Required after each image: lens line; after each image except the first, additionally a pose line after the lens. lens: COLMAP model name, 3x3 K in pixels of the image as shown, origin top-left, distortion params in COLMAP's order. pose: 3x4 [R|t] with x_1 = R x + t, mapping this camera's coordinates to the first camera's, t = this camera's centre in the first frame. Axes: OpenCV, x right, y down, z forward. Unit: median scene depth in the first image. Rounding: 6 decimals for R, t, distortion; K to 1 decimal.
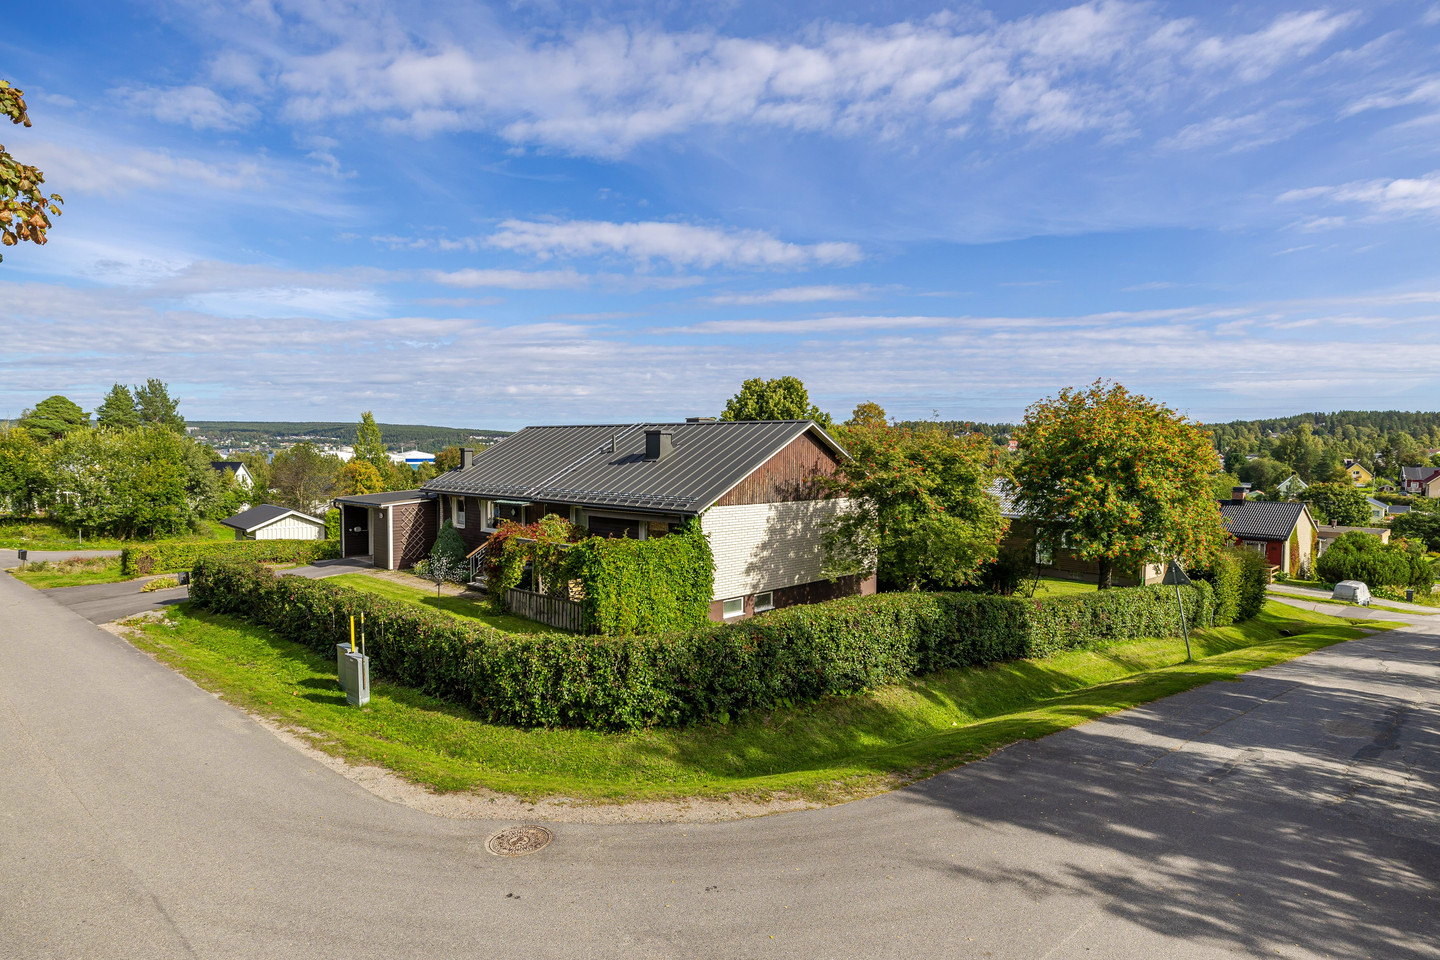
lens RADIAL K [[829.8, 0, 711.1], [0, 829.8, 481.9], [0, 0, 1]] dist [0.002264, 0.000158]
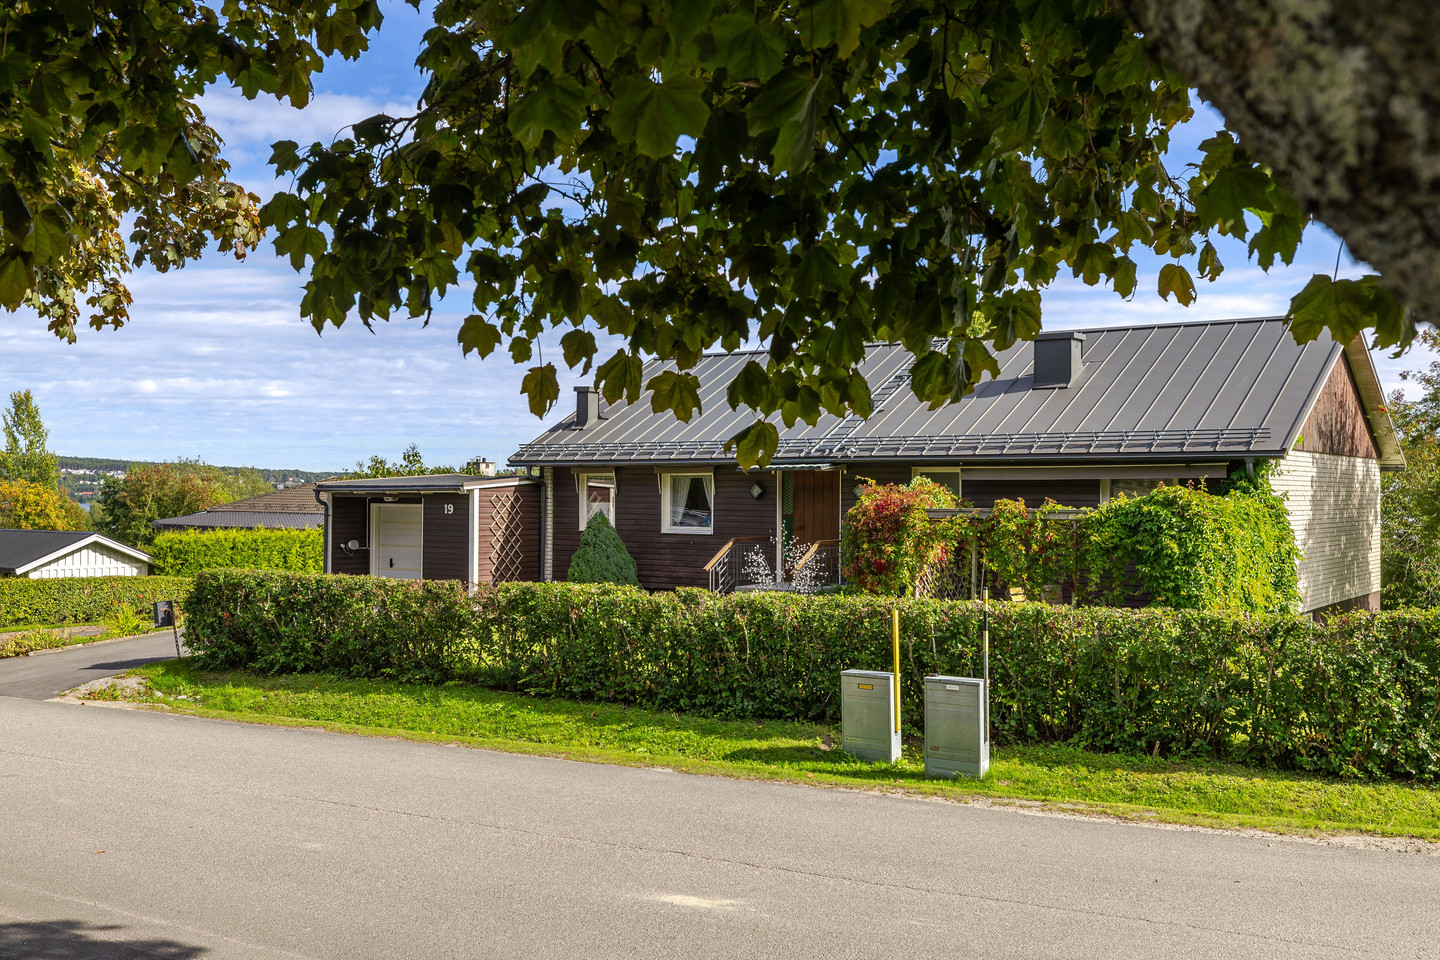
lens RADIAL K [[1411.4, 0, 724.1], [0, 1411.4, 477.9], [0, 0, 1]] dist [-0.001403, 0.000000]
pose [[0.987773, -0.000125, 0.155900, -0.139639], [0.007892, 0.998758, -0.049201, 0.025407], [-0.155701, 0.049829, 0.986547, 0.032741]]
